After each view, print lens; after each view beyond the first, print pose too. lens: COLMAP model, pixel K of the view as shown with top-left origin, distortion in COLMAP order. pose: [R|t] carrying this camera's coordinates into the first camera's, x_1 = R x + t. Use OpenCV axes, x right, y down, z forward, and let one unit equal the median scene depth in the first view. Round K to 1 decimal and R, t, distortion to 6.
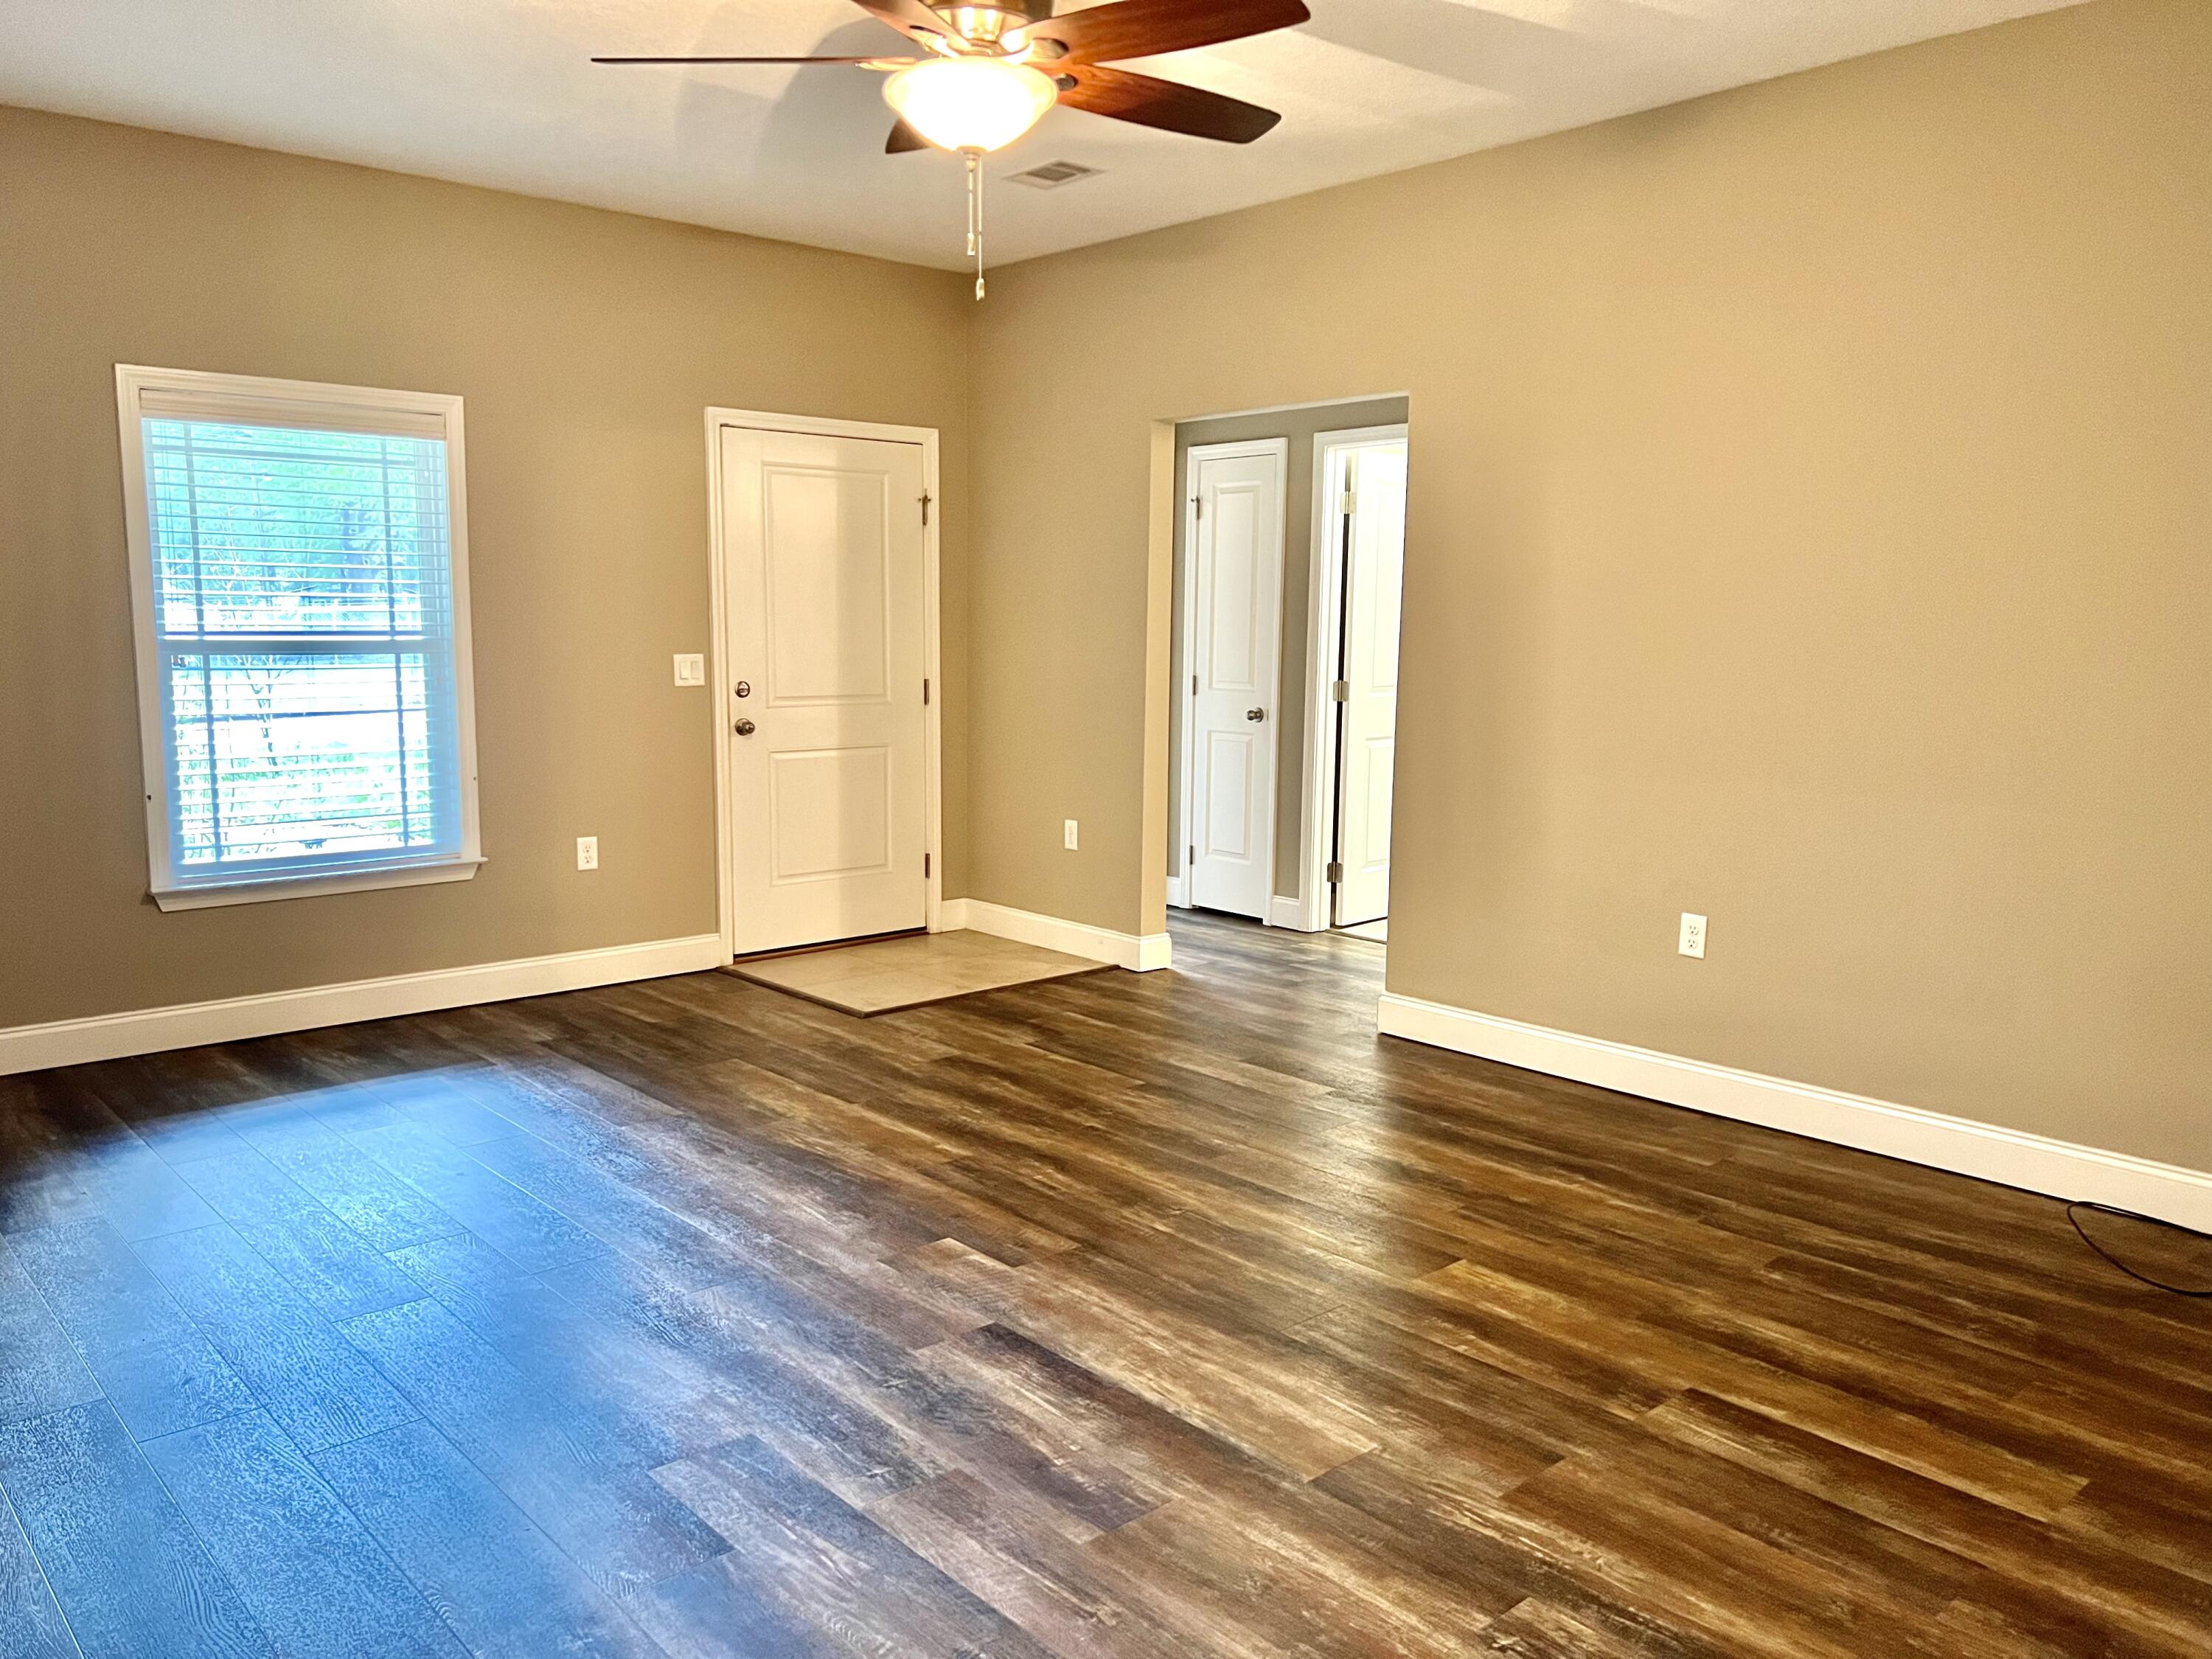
lens RADIAL K [[1668.2, 0, 1105.6], [0, 1668.2, 830.8], [0, 0, 1]] dist [0.000934, 0.001651]
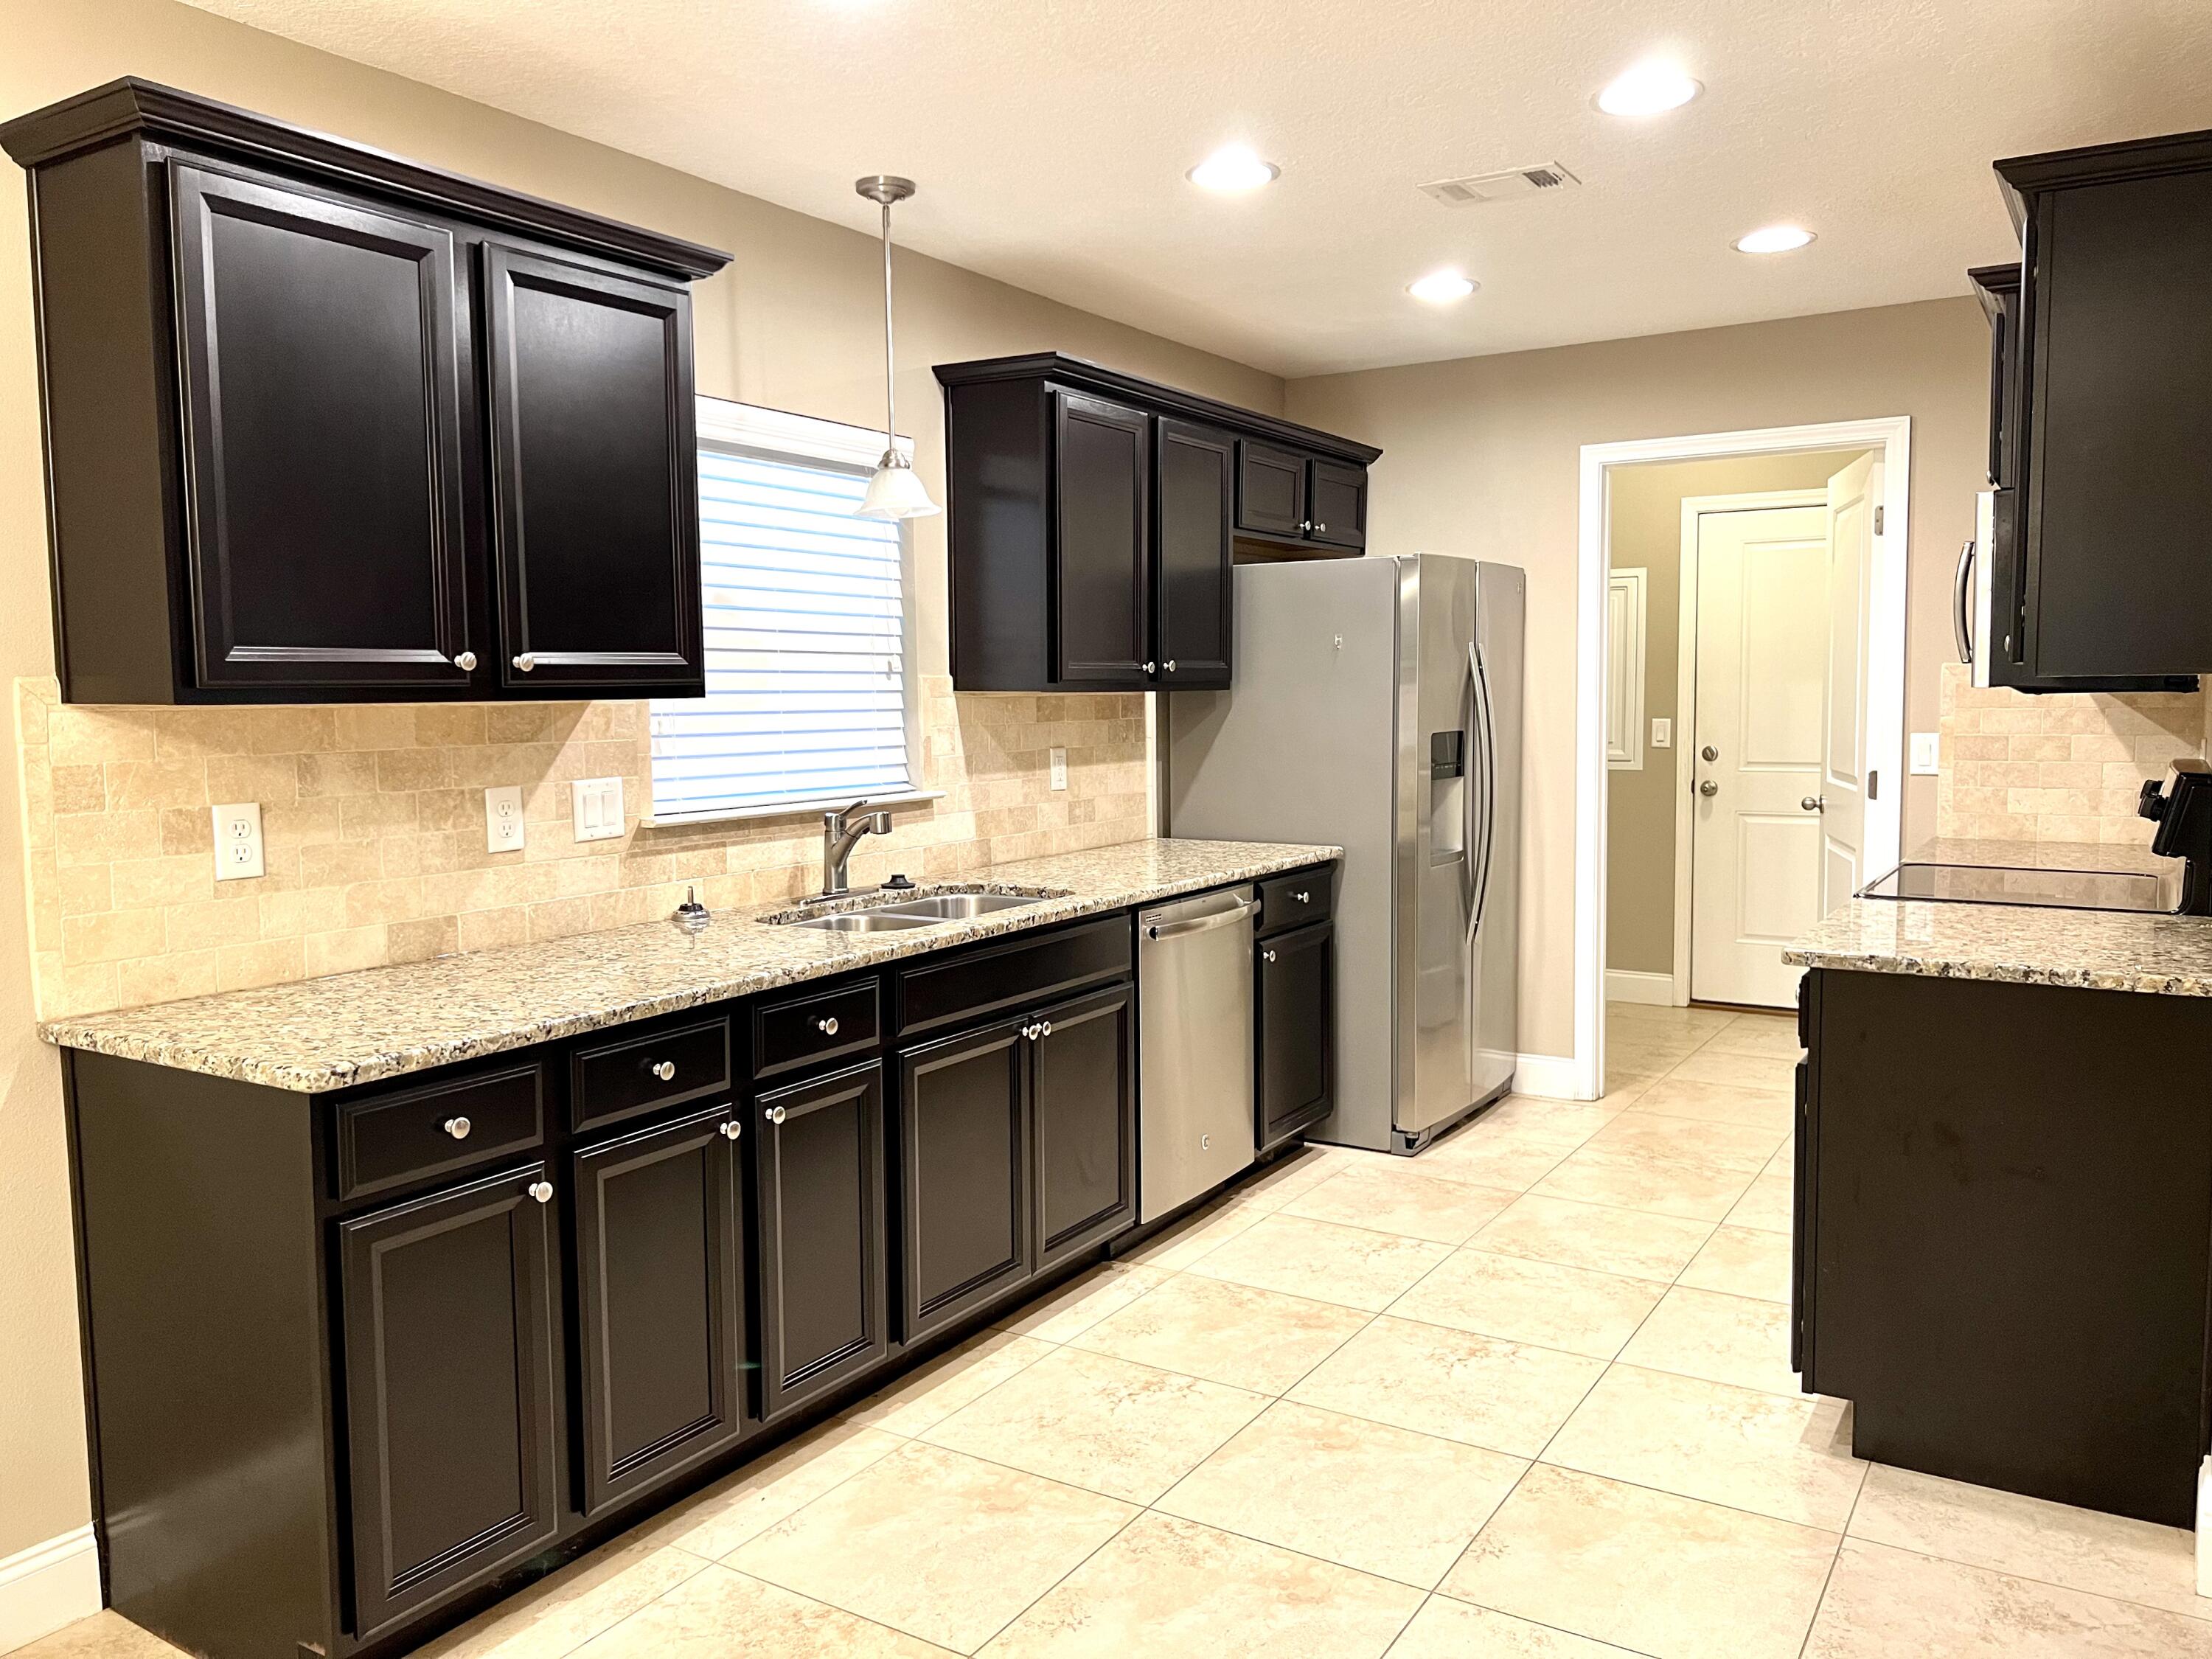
lens RADIAL K [[1668.2, 0, 1108.0], [0, 1668.2, 826.2], [0, 0, 1]] dist [0.000934, 0.001651]
pose [[0.279432, 0.074218, -0.957293, 0.707569], [-0.120011, 0.991889, 0.041869, -0.036848], [0.952636, 0.103186, 0.286073, 0.327505]]
